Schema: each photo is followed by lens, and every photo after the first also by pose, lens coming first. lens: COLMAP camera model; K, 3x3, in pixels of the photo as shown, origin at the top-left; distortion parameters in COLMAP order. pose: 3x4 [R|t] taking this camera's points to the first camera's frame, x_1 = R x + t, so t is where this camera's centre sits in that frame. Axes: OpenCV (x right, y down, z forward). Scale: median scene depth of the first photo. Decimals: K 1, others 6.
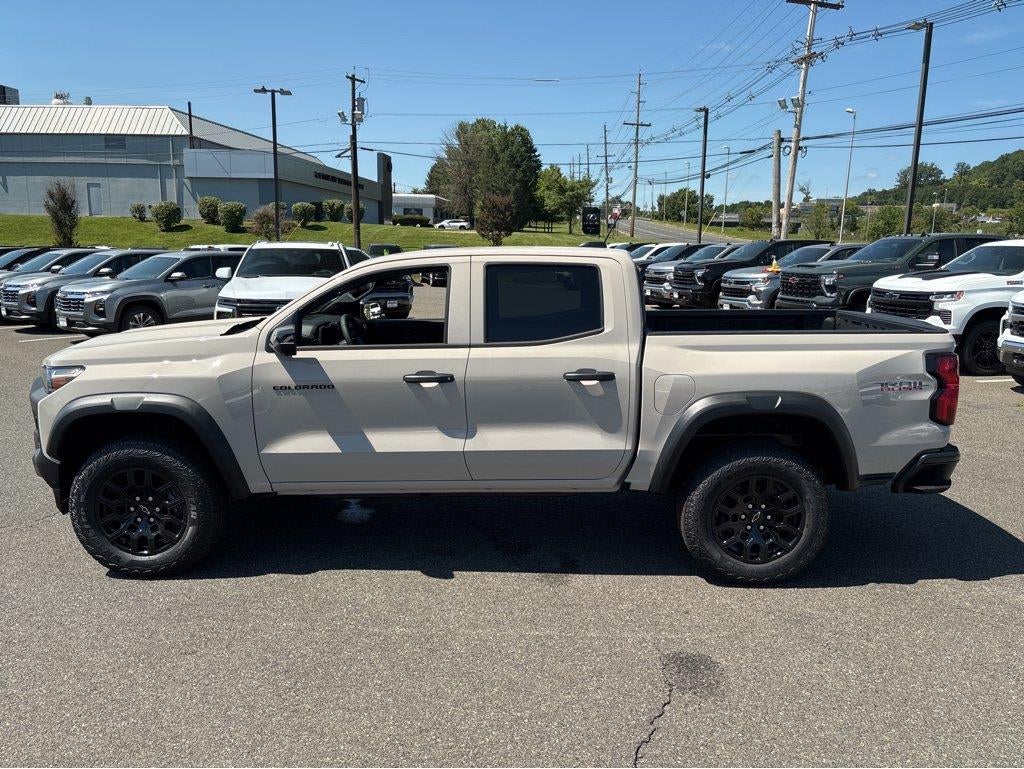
lens RADIAL K [[757.9, 0, 512.0], [0, 757.9, 384.5], [0, 0, 1]] dist [0.031326, -0.000614]
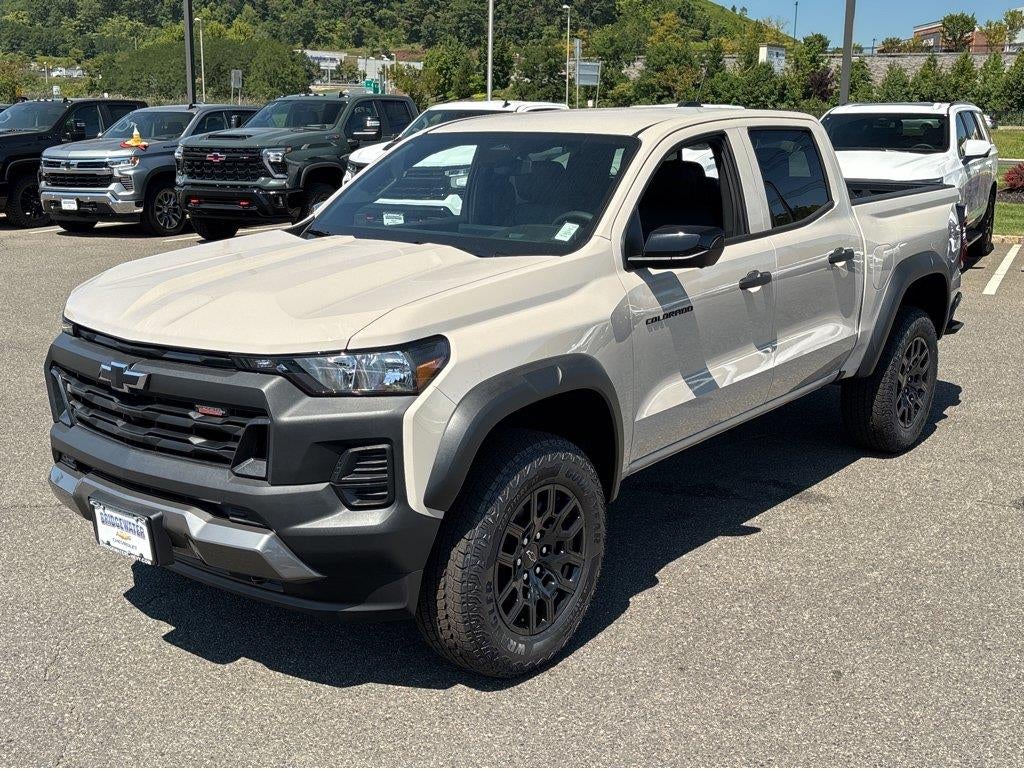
lens RADIAL K [[1151.2, 0, 507.1], [0, 1151.2, 387.2], [0, 0, 1]] dist [0.150440, -0.434102]
pose [[0.613871, -0.186309, 0.767105, -0.346905], [0.143381, 0.981902, 0.123737, -0.024450], [-0.776276, 0.034030, 0.629475, 0.130066]]
